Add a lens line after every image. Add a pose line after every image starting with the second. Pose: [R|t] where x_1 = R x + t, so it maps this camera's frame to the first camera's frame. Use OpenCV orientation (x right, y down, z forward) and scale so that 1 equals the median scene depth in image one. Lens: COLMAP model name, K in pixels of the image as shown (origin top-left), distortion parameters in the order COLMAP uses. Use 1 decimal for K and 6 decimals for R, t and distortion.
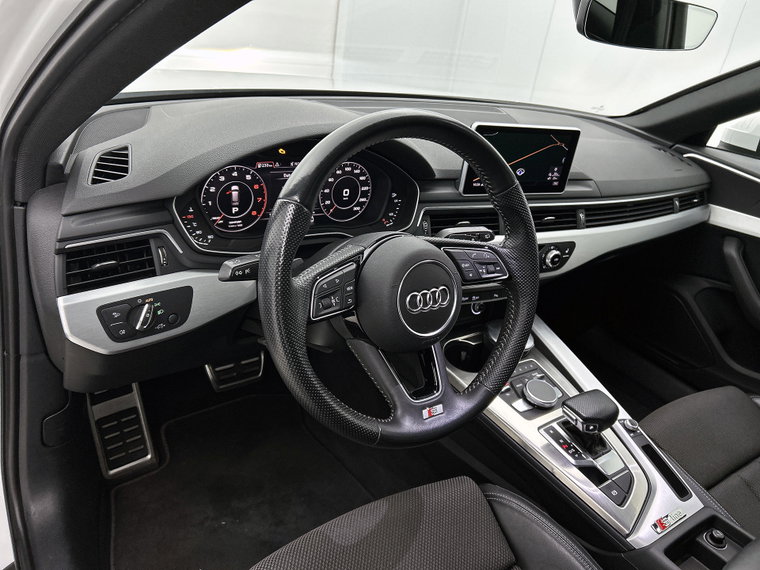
lens RADIAL K [[564.3, 0, 380.0], [0, 564.3, 285.0], [0, 0, 1]] dist [0.094626, -0.152305]
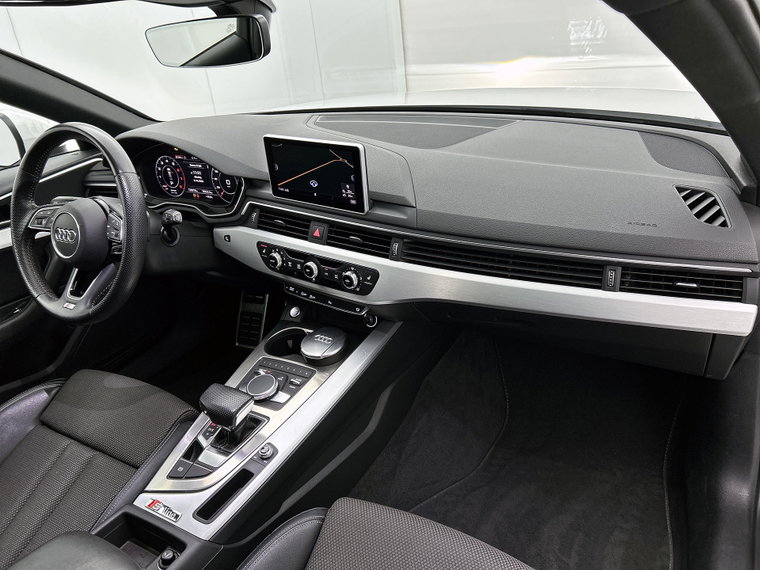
lens RADIAL K [[564.3, 0, 380.0], [0, 564.3, 285.0], [0, 0, 1]] dist [0.094626, -0.152305]
pose [[0.426129, 0.248145, -0.869964, 1.372445], [-0.267193, 0.953267, 0.141029, -0.221293], [0.864305, 0.172351, 0.472517, 0.714917]]
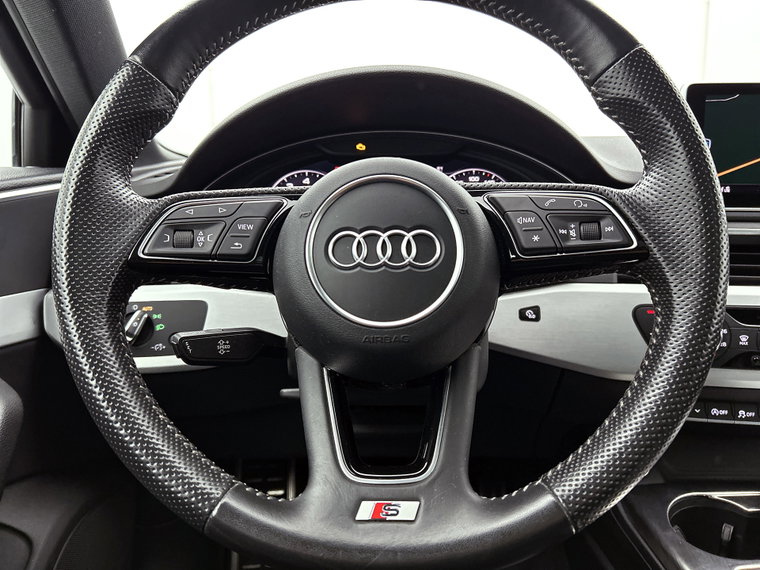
lens RADIAL K [[578.2, 0, 380.0], [0, 578.2, 285.0], [0, 0, 1]] dist [-0.004300, 0.002009]
pose [[0.804172, -0.045725, -0.592636, 0.260662], [-0.156604, 0.945511, -0.285454, 0.135504], [0.573396, 0.322363, 0.753192, 0.441685]]
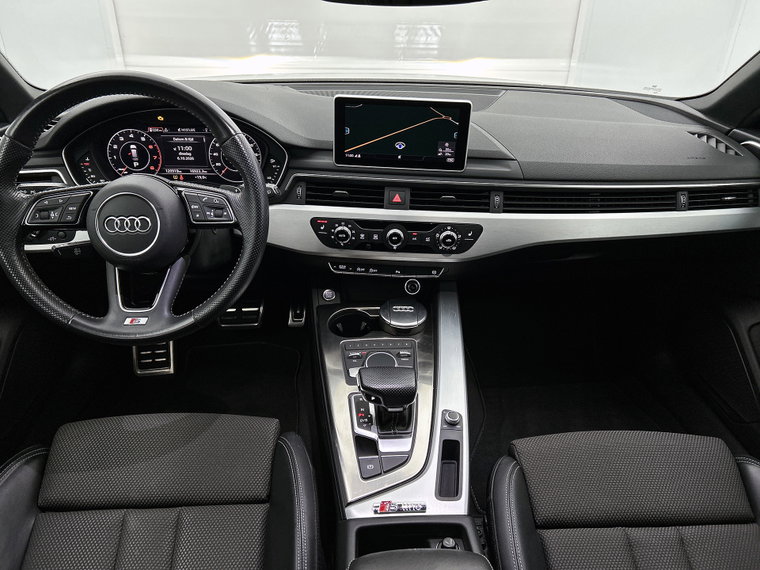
lens RADIAL K [[564.3, 0, 380.0], [0, 564.3, 285.0], [0, 0, 1]] dist [0.094626, -0.152305]
pose [[0.856763, 0.129015, -0.499312, 0.824782], [-0.143148, 0.989650, 0.010085, 0.043710], [0.495445, 0.062835, 0.866364, 0.145145]]
